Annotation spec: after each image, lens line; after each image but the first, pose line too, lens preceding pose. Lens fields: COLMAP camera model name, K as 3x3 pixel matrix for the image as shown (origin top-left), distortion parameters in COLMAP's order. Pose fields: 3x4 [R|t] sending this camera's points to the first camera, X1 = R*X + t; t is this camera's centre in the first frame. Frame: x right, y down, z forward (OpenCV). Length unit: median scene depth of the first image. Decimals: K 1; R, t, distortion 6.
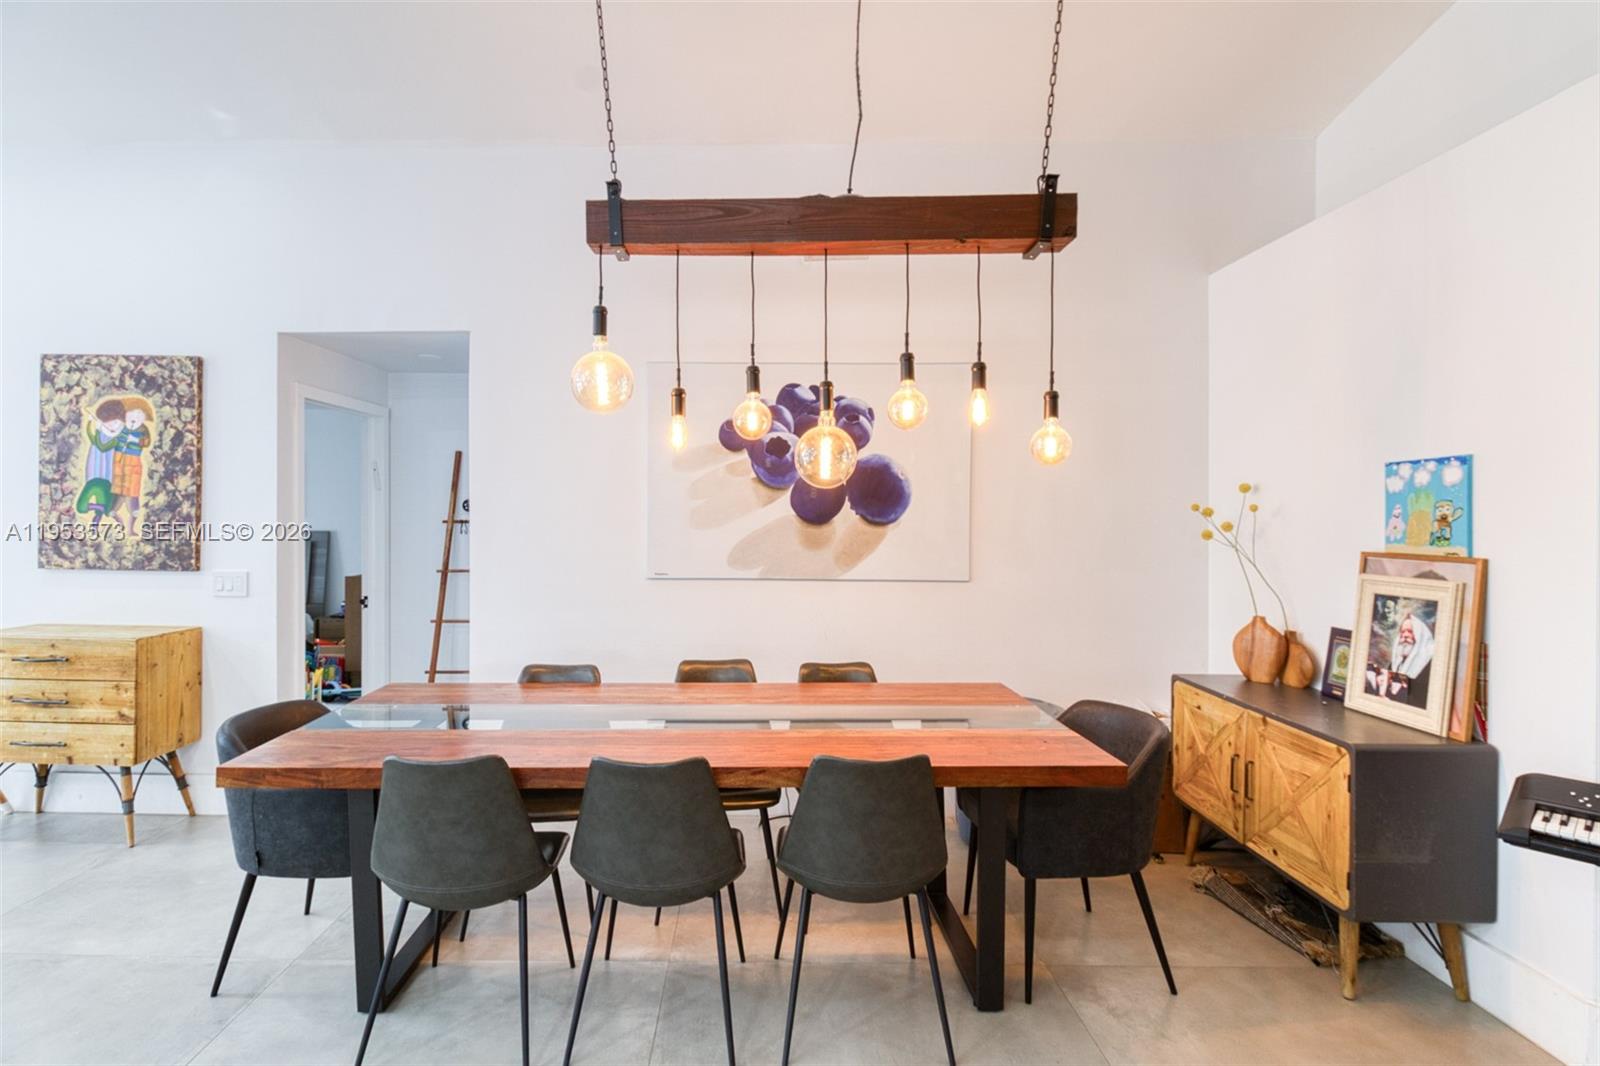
lens RADIAL K [[779.9, 0, 748.3], [0, 779.9, 515.5], [0, 0, 1]] dist [0.027584, -0.025262]
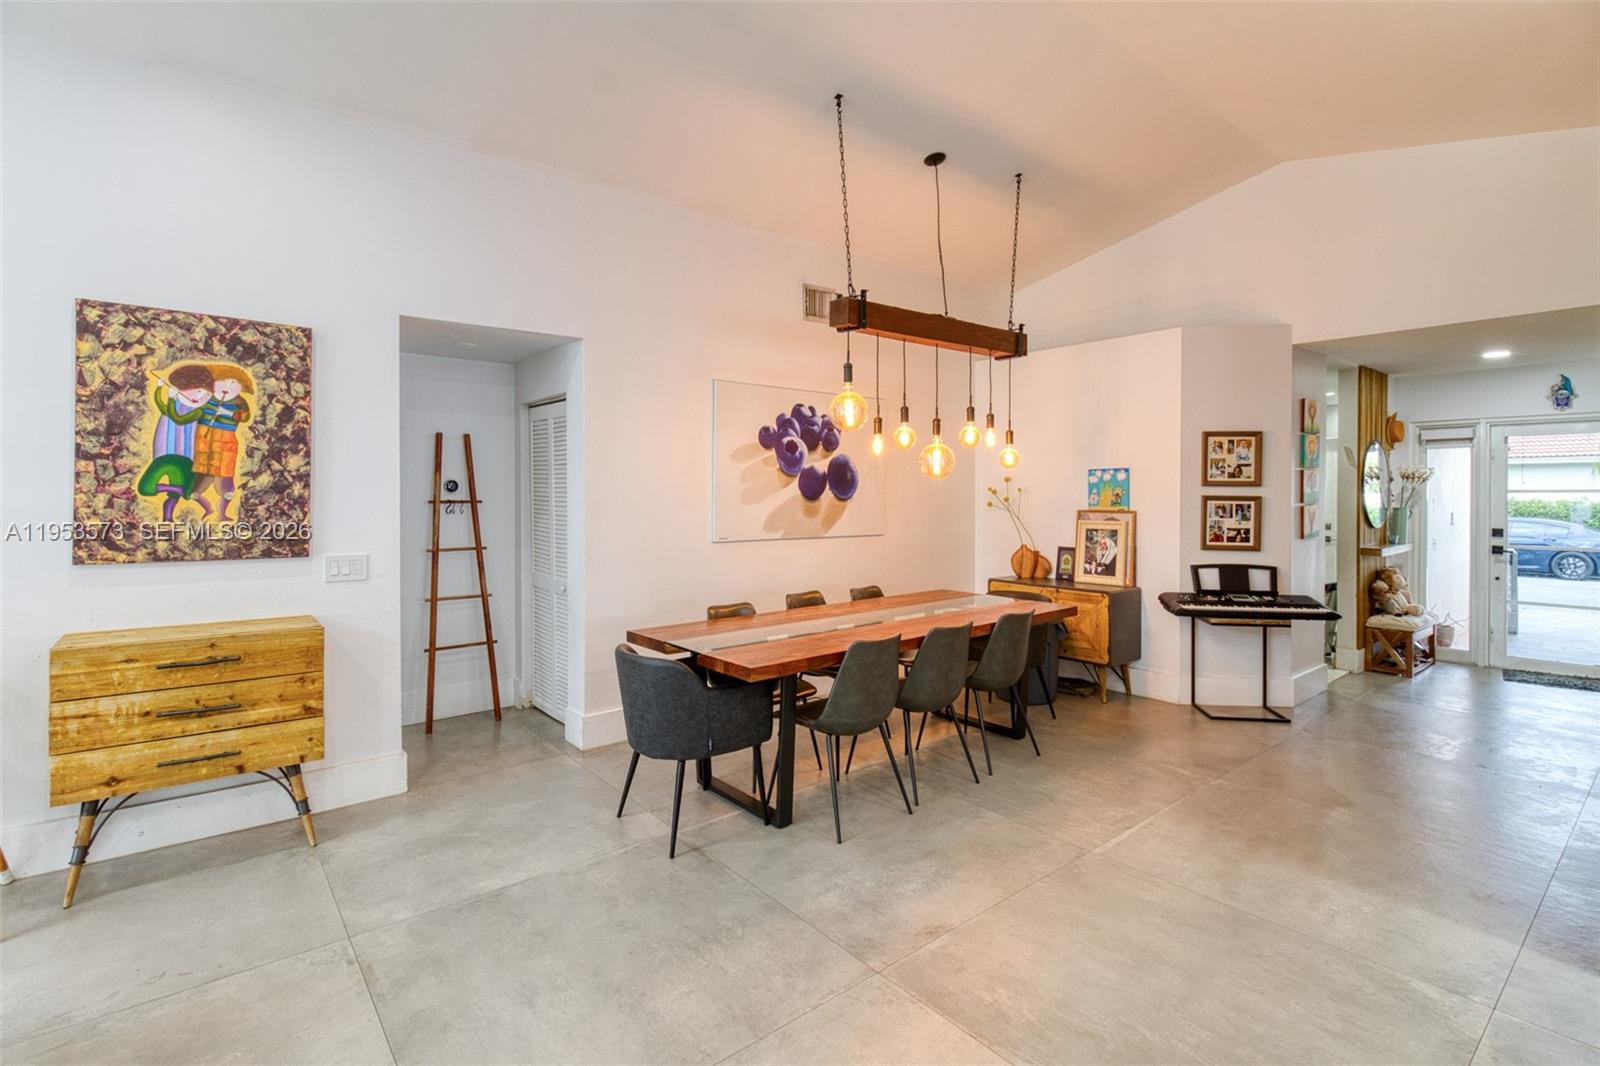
lens RADIAL K [[749.5, 0, 804.8], [0, 749.5, 498.9], [0, 0, 1]] dist [0.017558, -0.014292]
pose [[0.764331, -0.008452, 0.644769, -0.832172], [0.003733, 0.999955, 0.008683, -0.003883], [-0.644813, -0.004229, 0.764328, -0.073018]]
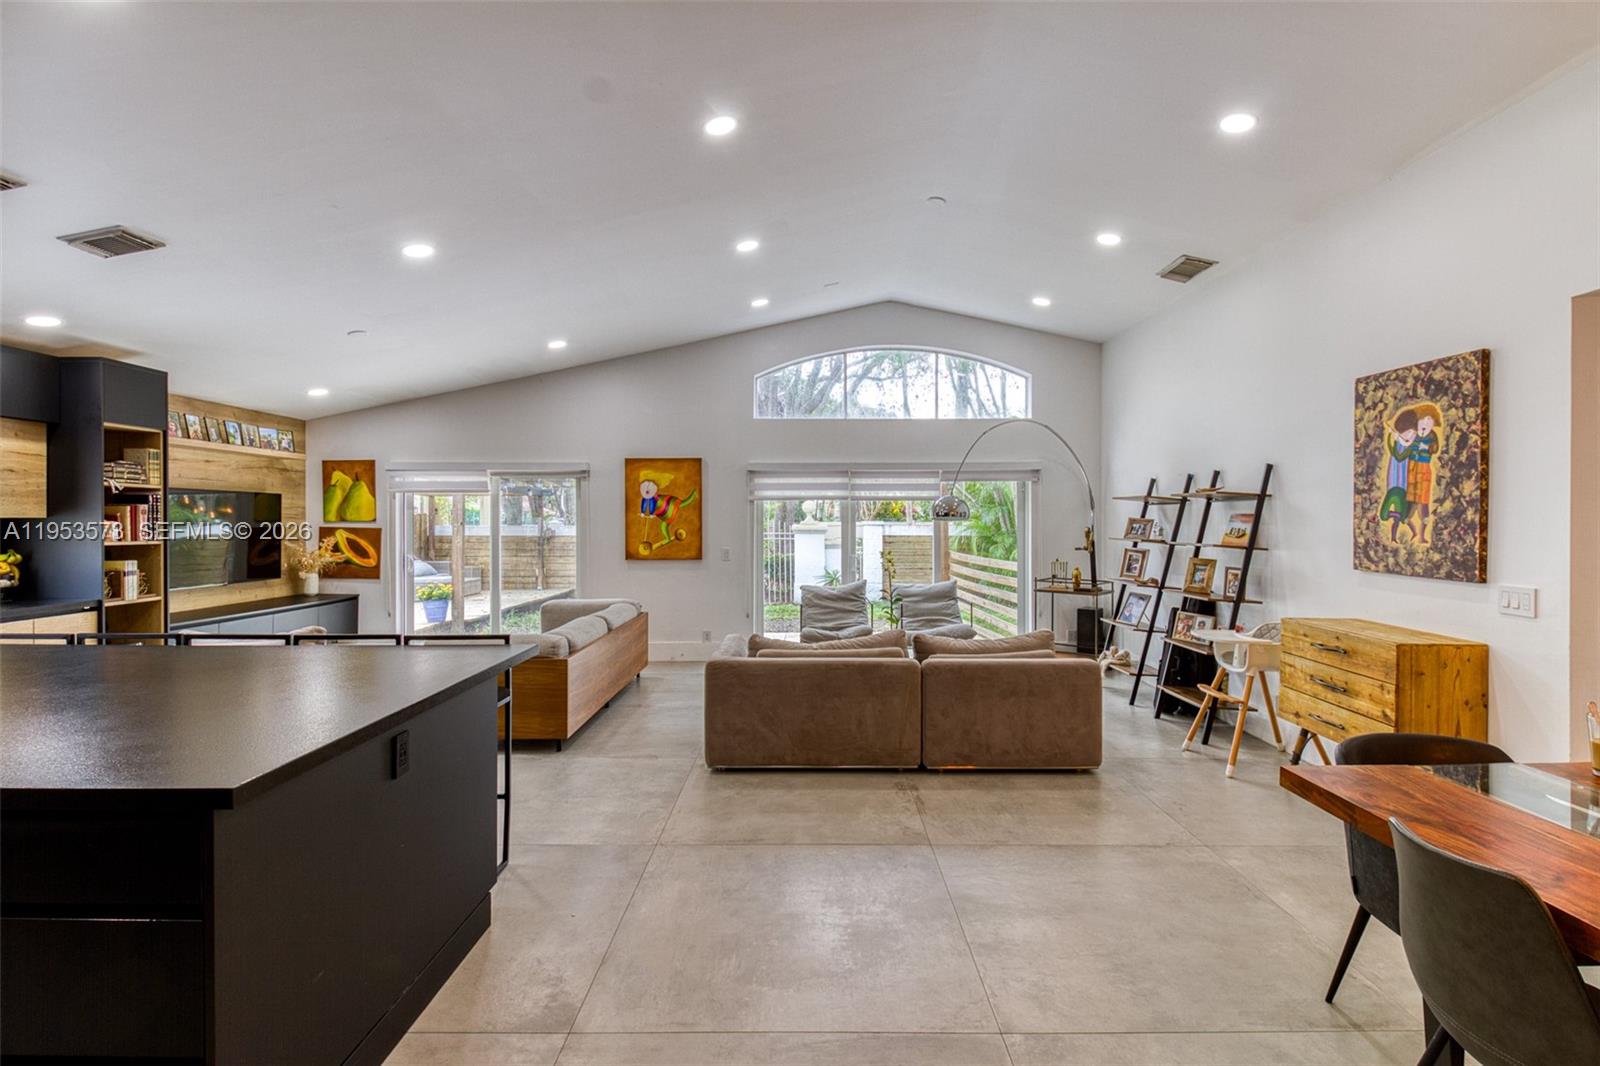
lens RADIAL K [[753.8, 0, 809.4], [0, 753.8, 523.2], [0, 0, 1]] dist [0.023720, -0.016442]
pose [[0.015647, 0.002836, -0.999874, 0.175210], [-0.000616, 0.999996, 0.002826, -0.001624], [0.999877, 0.000572, 0.015649, 0.200963]]
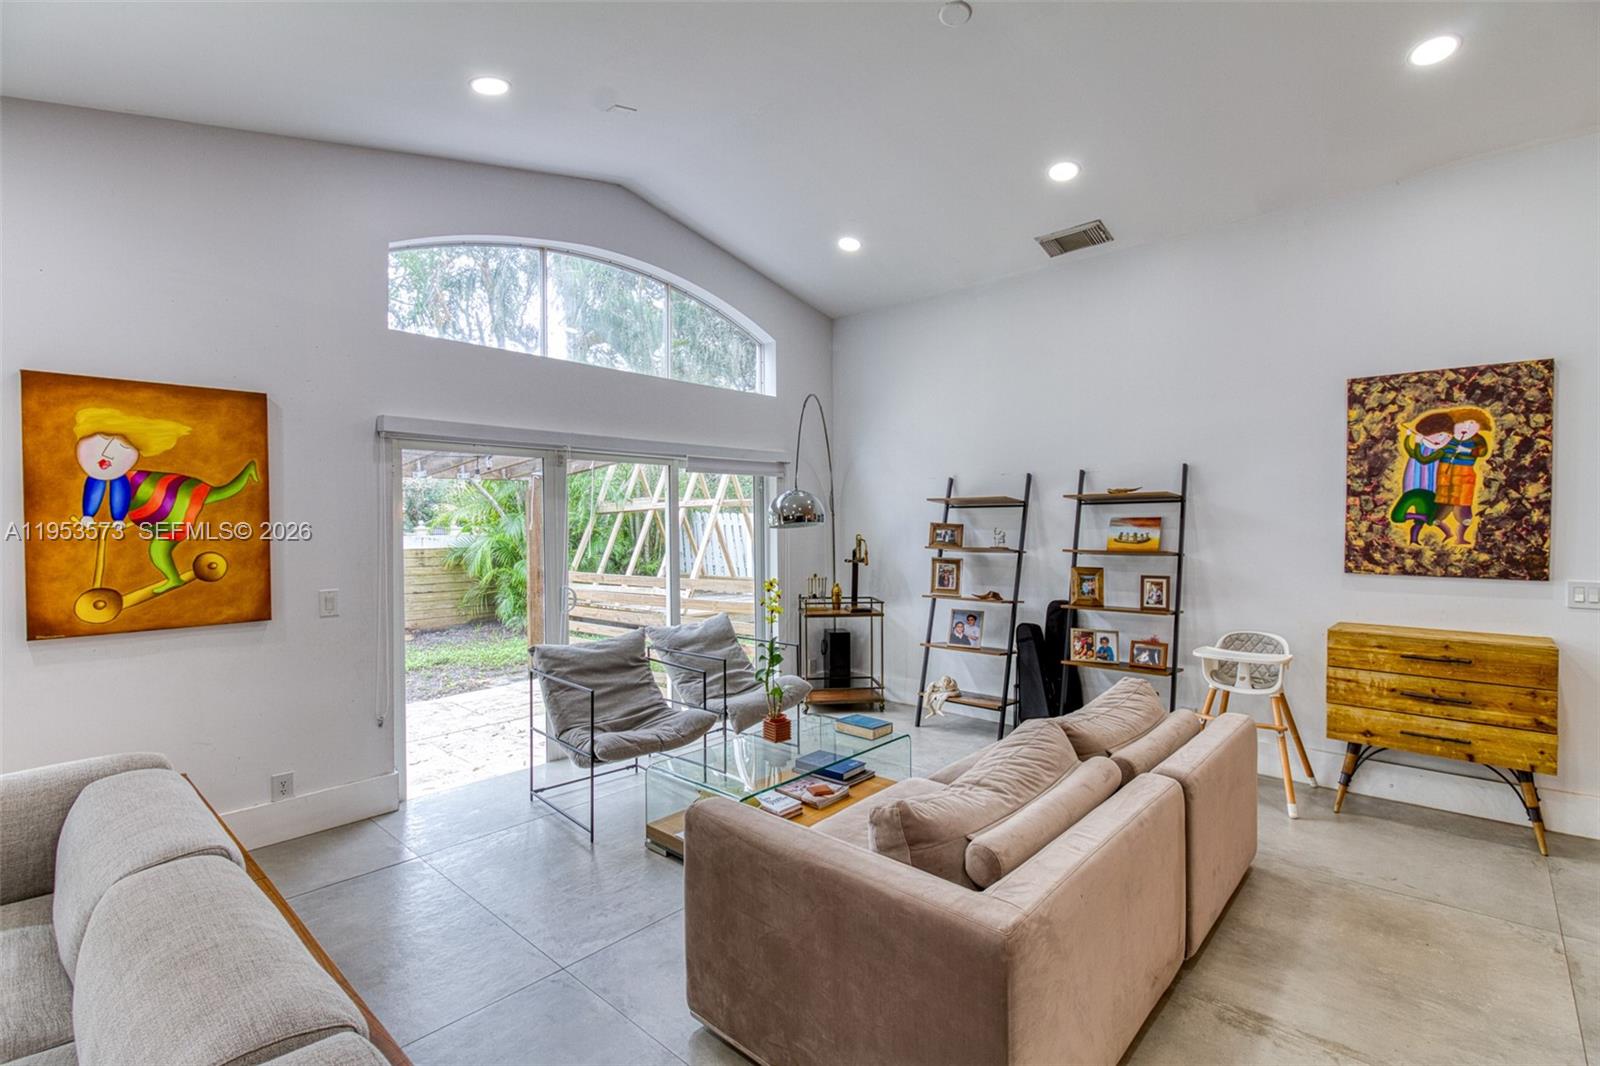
lens RADIAL K [[732.2, 0, 799.8], [0, 732.2, 531.1], [0, 0, 1]] dist [0.021326, -0.013748]
pose [[0.745537, -0.002669, -0.666459, -0.787454], [0.009172, 0.999938, 0.006256, -0.004864], [0.666402, -0.010777, 0.745515, -0.296964]]
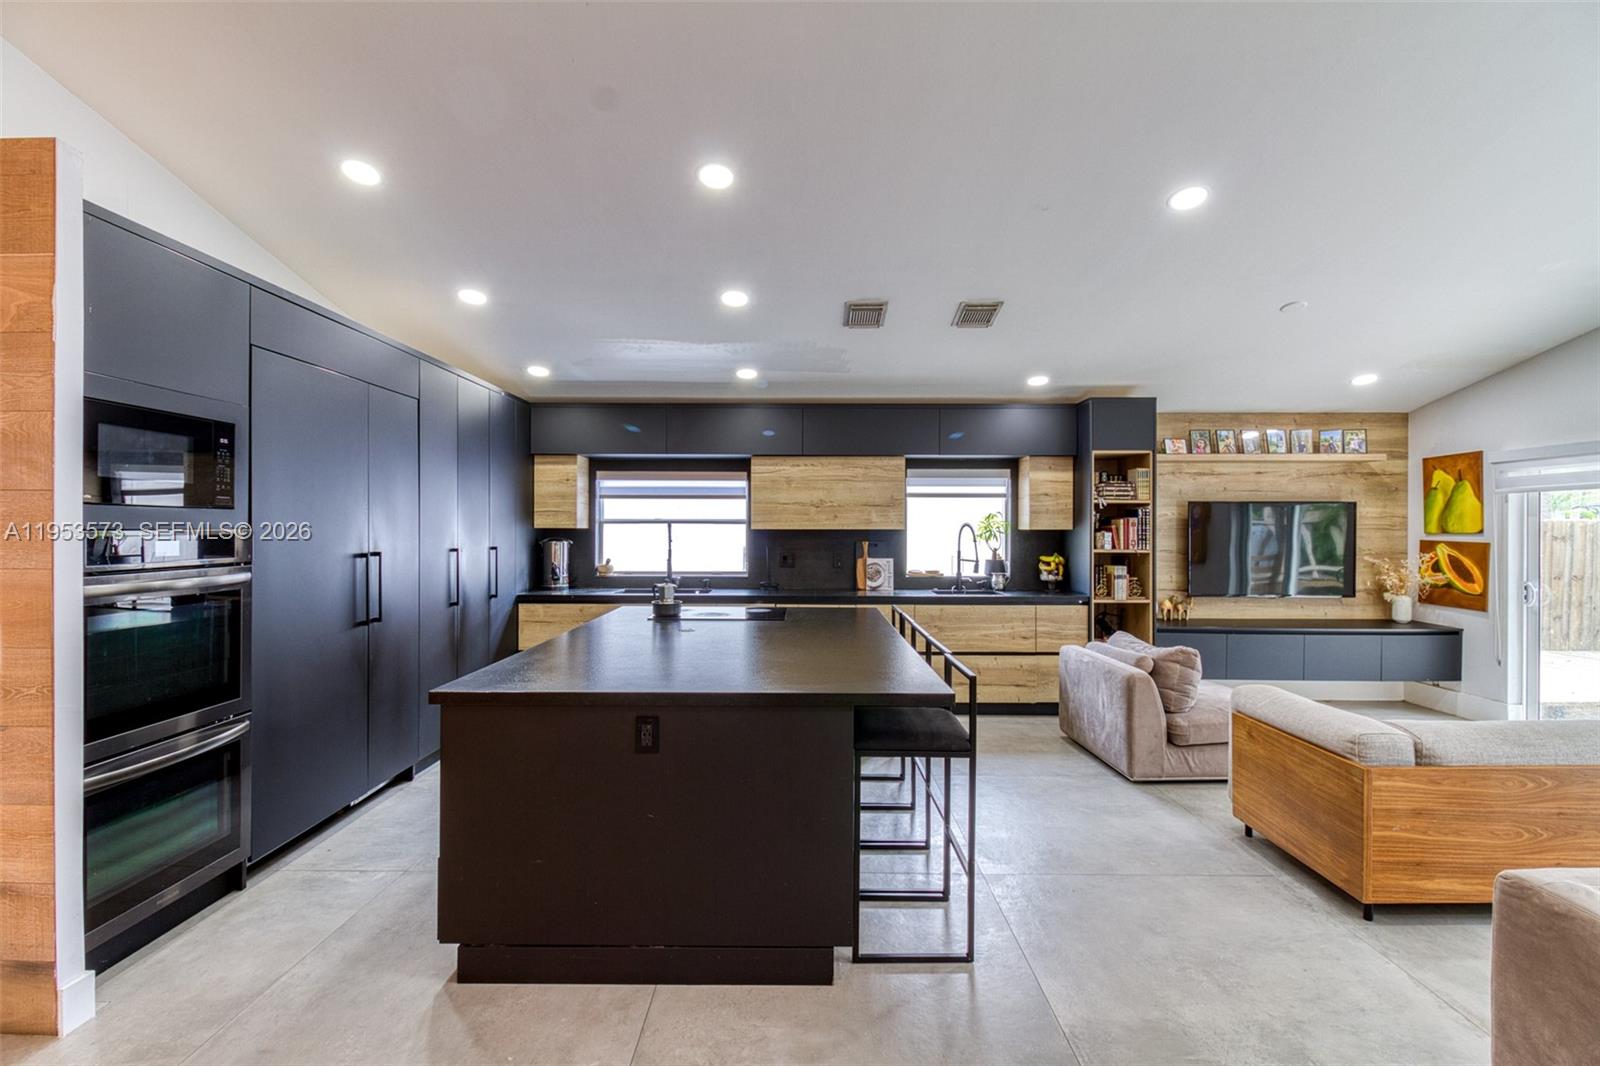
lens RADIAL K [[732.2, 0, 799.8], [0, 732.2, 531.1], [0, 0, 1]] dist [0.021326, -0.013748]
pose [[-0.999985, -0.002449, -0.004908, -0.514430], [-0.002463, 0.999993, 0.002843, -0.005740], [0.004901, 0.002855, -0.999984, 0.535518]]
